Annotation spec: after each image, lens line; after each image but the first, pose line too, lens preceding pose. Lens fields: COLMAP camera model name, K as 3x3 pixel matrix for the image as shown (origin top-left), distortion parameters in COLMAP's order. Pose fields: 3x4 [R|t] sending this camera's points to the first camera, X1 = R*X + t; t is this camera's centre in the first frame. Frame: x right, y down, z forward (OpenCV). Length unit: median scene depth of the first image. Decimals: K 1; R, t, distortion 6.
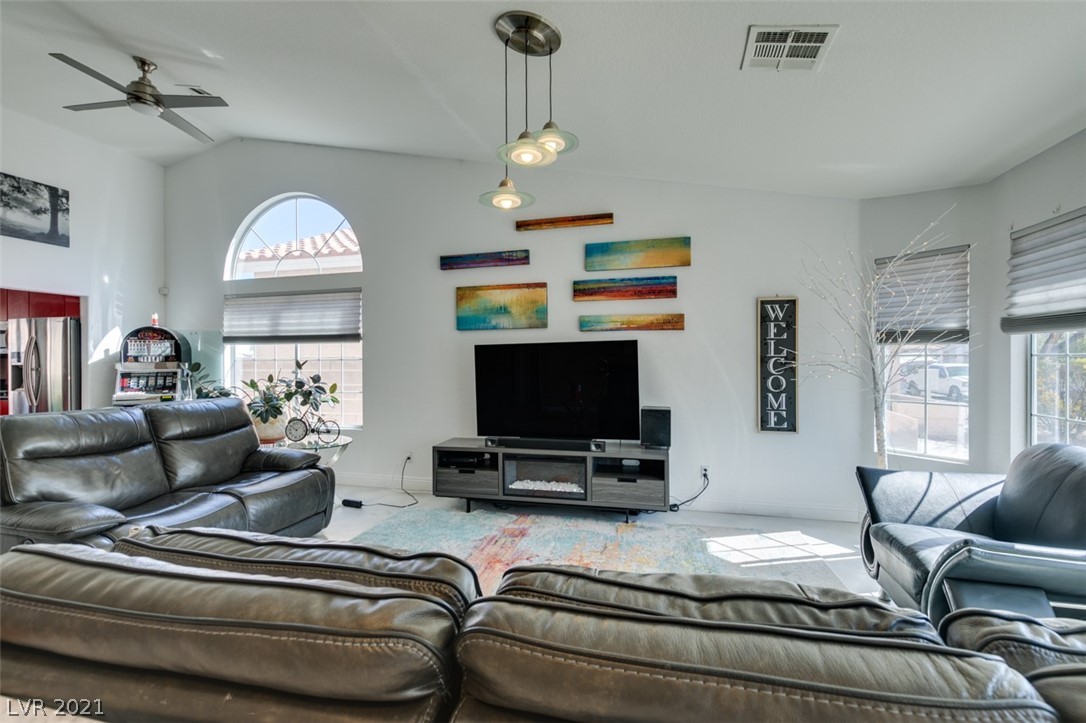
lens RADIAL K [[487.3, 0, 542.2], [0, 487.3, 359.5], [0, 0, 1]] dist [0.006123, -0.000750]
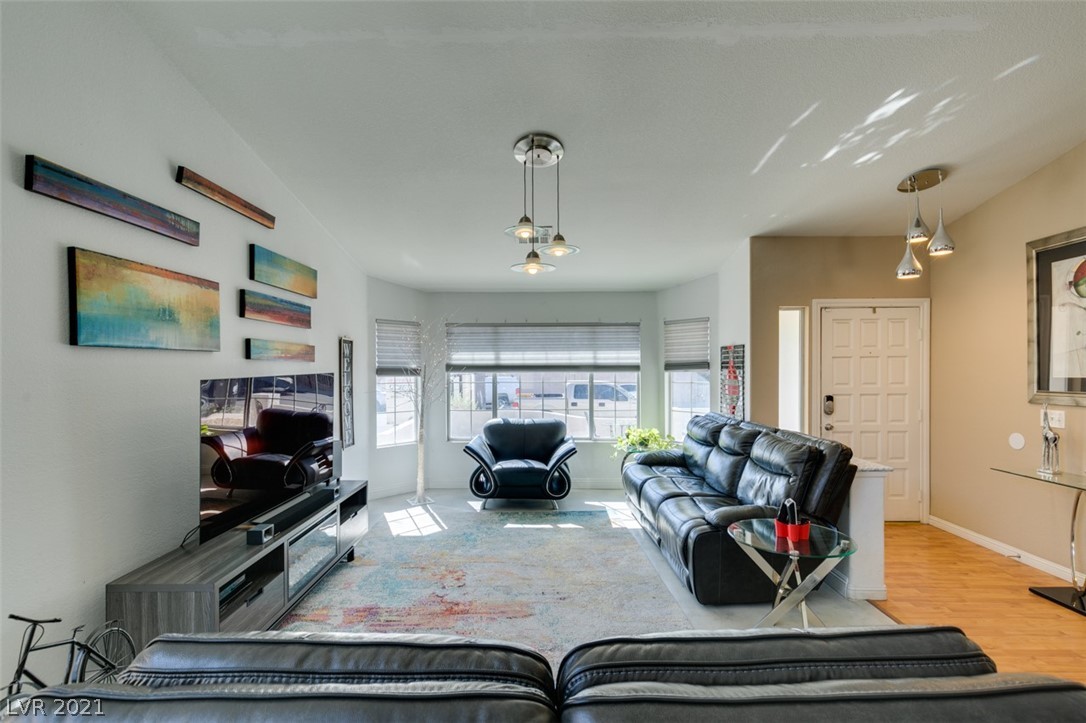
lens RADIAL K [[489.1, 0, 537.2], [0, 489.1, 374.0], [0, 0, 1]] dist [0.004909, -0.000734]
pose [[-0.245313, -0.003879, 0.969436, -0.733284], [0.007176, 0.999957, 0.005817, -0.035255], [-0.969417, 0.008383, -0.245274, 0.737322]]
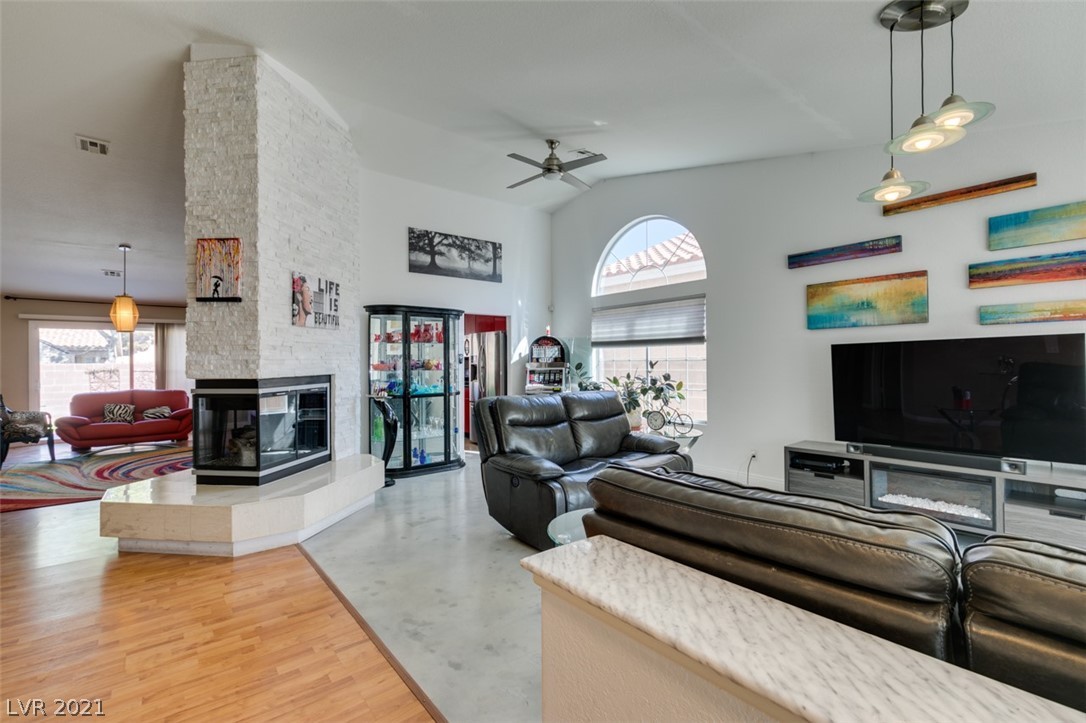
lens RADIAL K [[485.6, 0, 541.7], [0, 485.6, 359.6], [0, 0, 1]] dist [0.011907, -0.004938]
pose [[0.813124, -0.003249, -0.582082, -0.042606], [0.002849, 0.999995, -0.001602, -0.000229], [0.582084, -0.000355, 0.813128, -0.098872]]
